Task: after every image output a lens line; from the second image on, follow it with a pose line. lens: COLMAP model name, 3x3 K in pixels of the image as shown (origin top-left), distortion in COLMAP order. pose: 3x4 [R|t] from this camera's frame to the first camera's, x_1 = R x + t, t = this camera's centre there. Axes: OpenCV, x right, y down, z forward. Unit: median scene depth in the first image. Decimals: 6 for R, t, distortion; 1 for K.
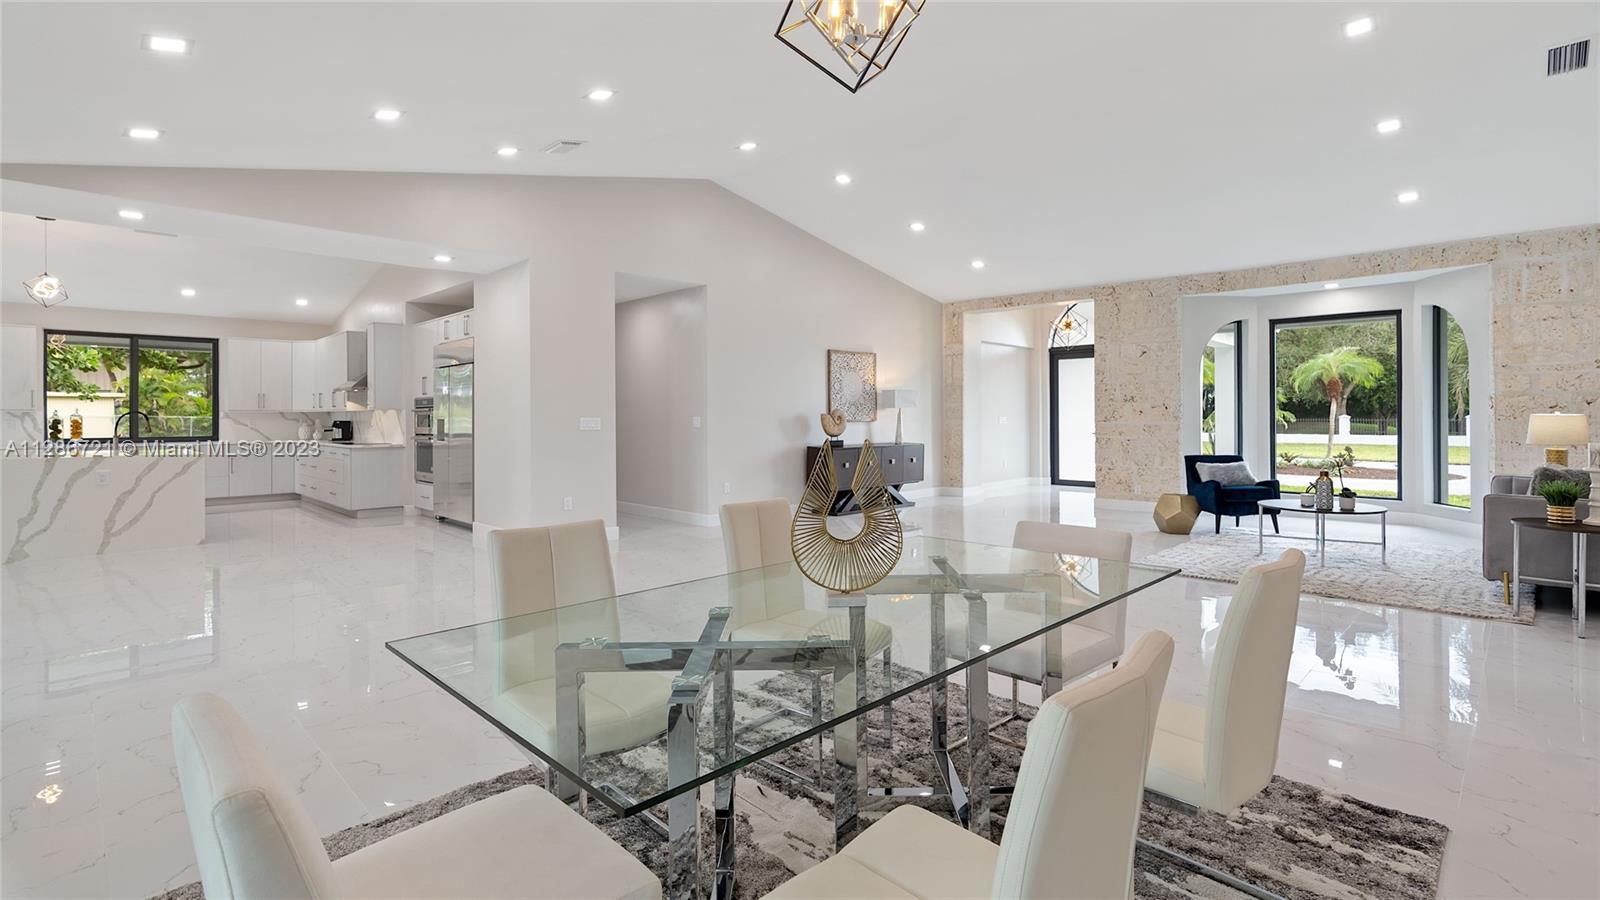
lens RADIAL K [[731.0, 0, 805.6], [0, 731.0, 411.7], [0, 0, 1]] dist [-0.001467, -0.000011]
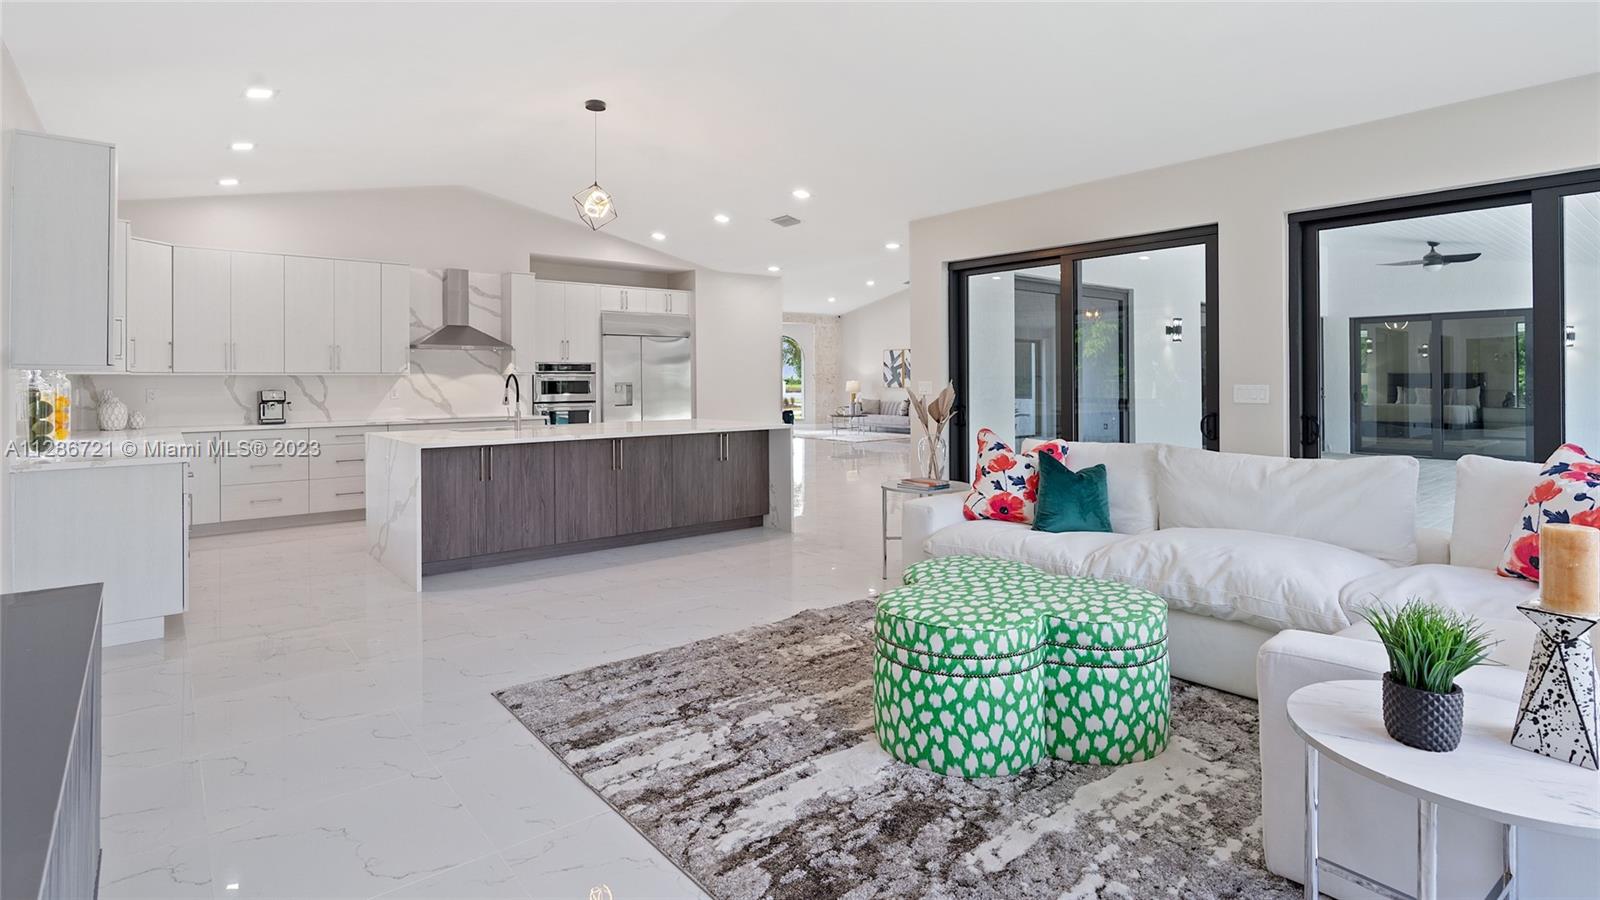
lens RADIAL K [[785.3, 0, 800.5], [0, 785.3, 376.0], [0, 0, 1]] dist [-0.001396, -0.000086]
pose [[0.102529, 0.006470, 0.994709, -1.423646], [-0.000291, 0.999979, -0.006475, 0.001701], [-0.994730, 0.000374, 0.102528, 0.574774]]
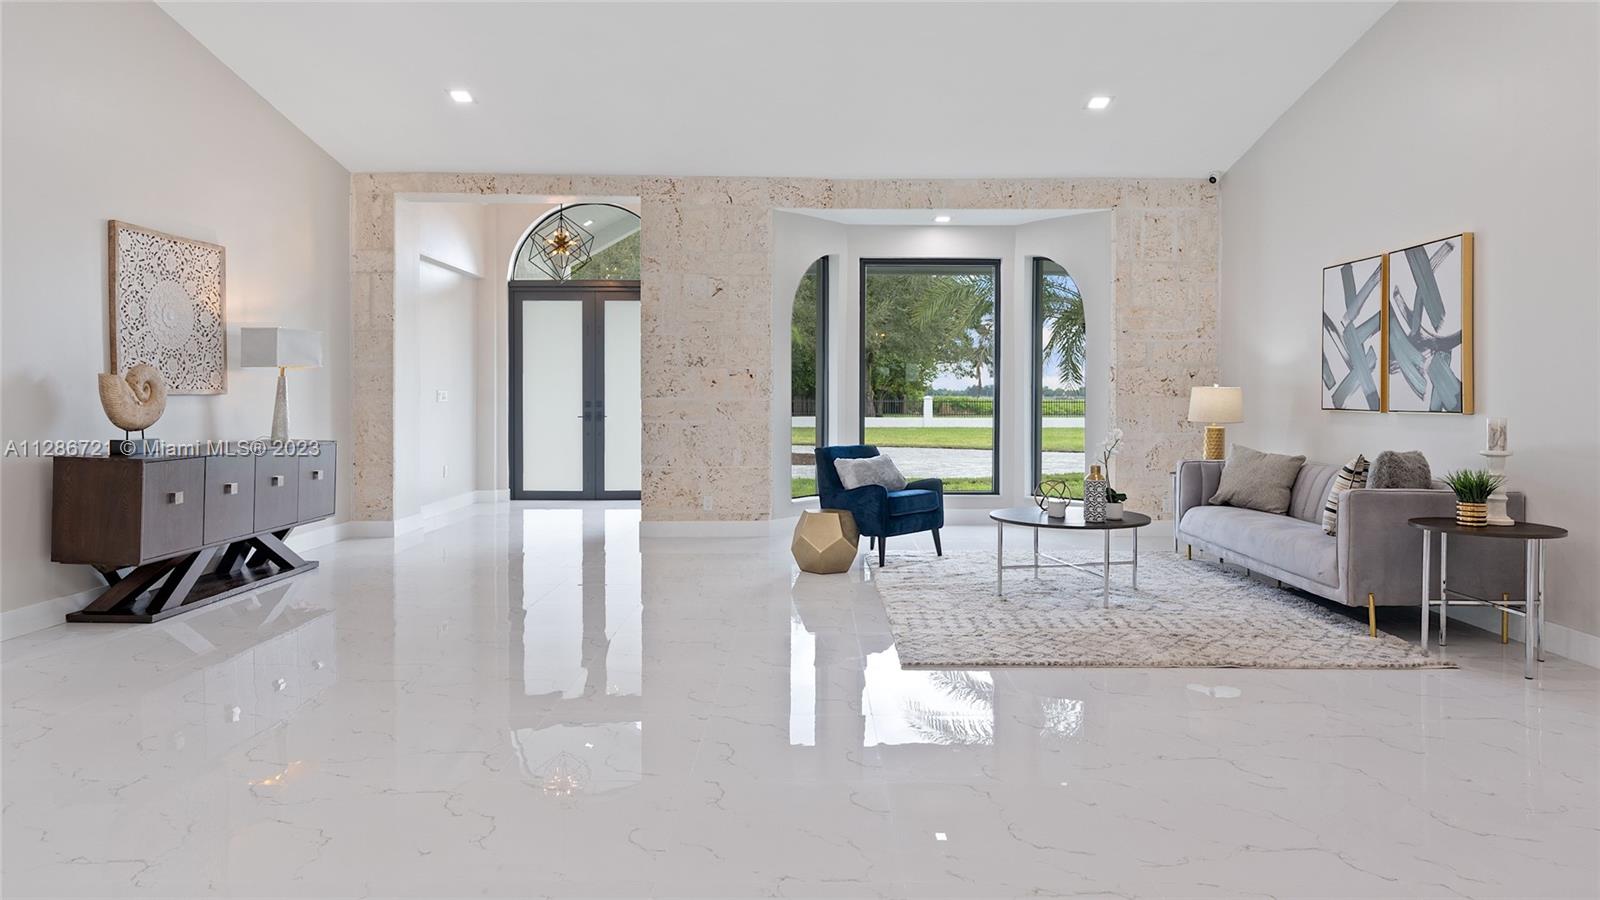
lens RADIAL K [[936.2, 0, 801.3], [0, 936.2, 406.9], [0, 0, 1]] dist [-0.003449, -0.000186]
pose [[0.717002, -0.002937, 0.697065, -0.059023], [-0.008376, 0.999883, 0.012828, 0.010841], [-0.697021, -0.015036, 0.716893, 0.356990]]
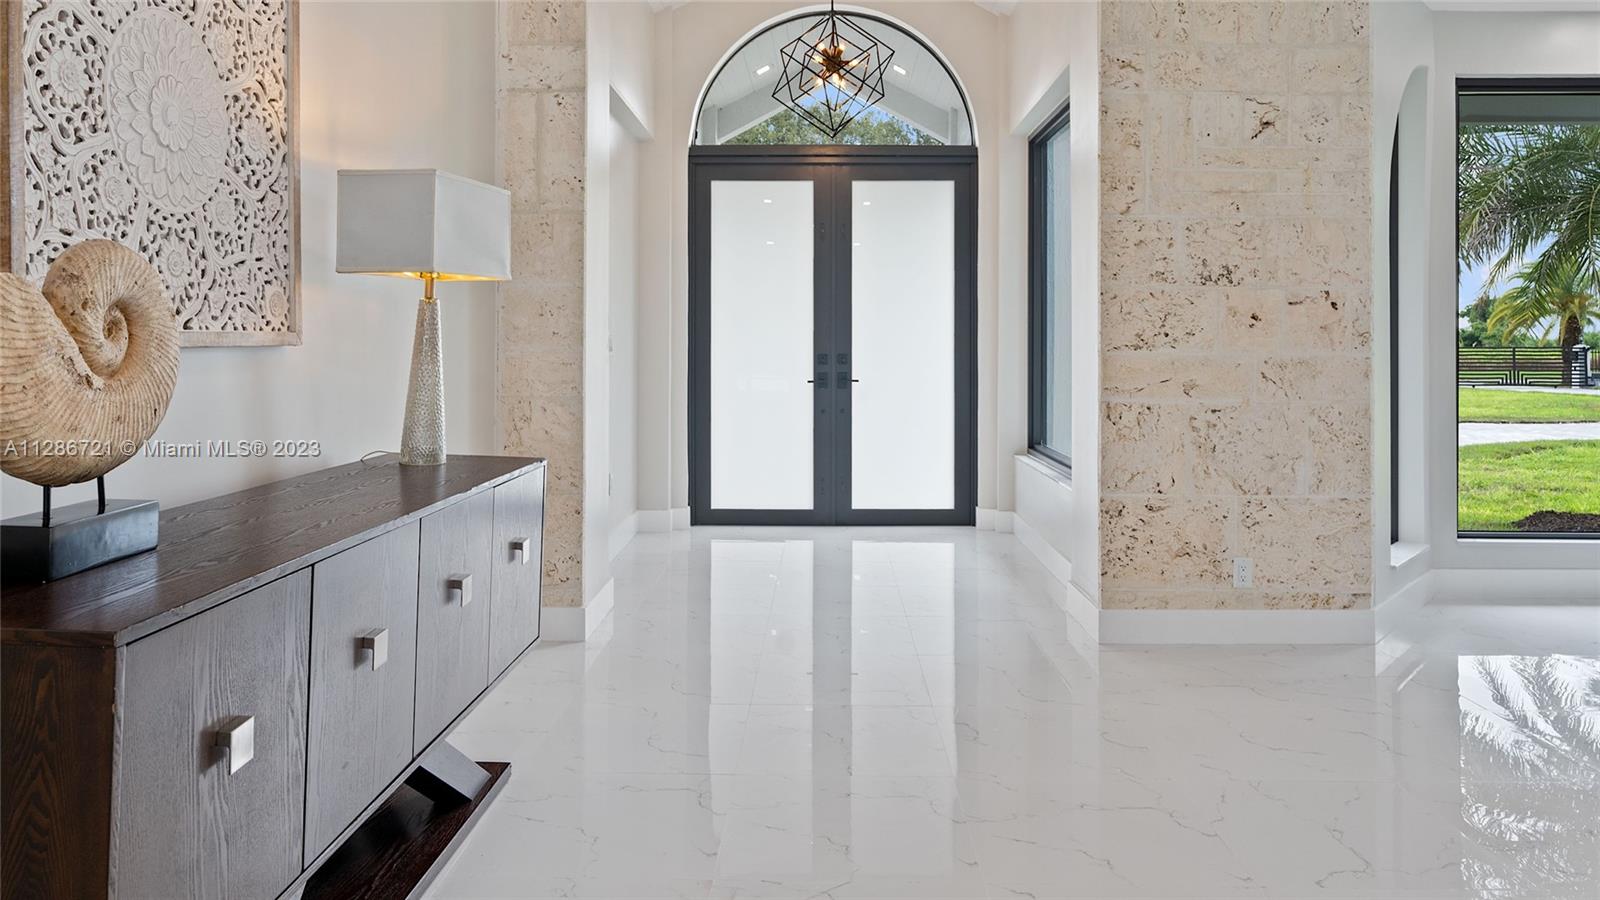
lens RADIAL K [[1102.0, 0, 799.4], [0, 1102.0, 340.3], [0, 0, 1]] dist [0.001923, -0.000828]
pose [[0.726184, 0.006672, 0.687468, 0.002931], [-0.008768, 0.999961, -0.000443, 0.011541], [-0.687445, -0.005707, 0.726214, 0.795916]]
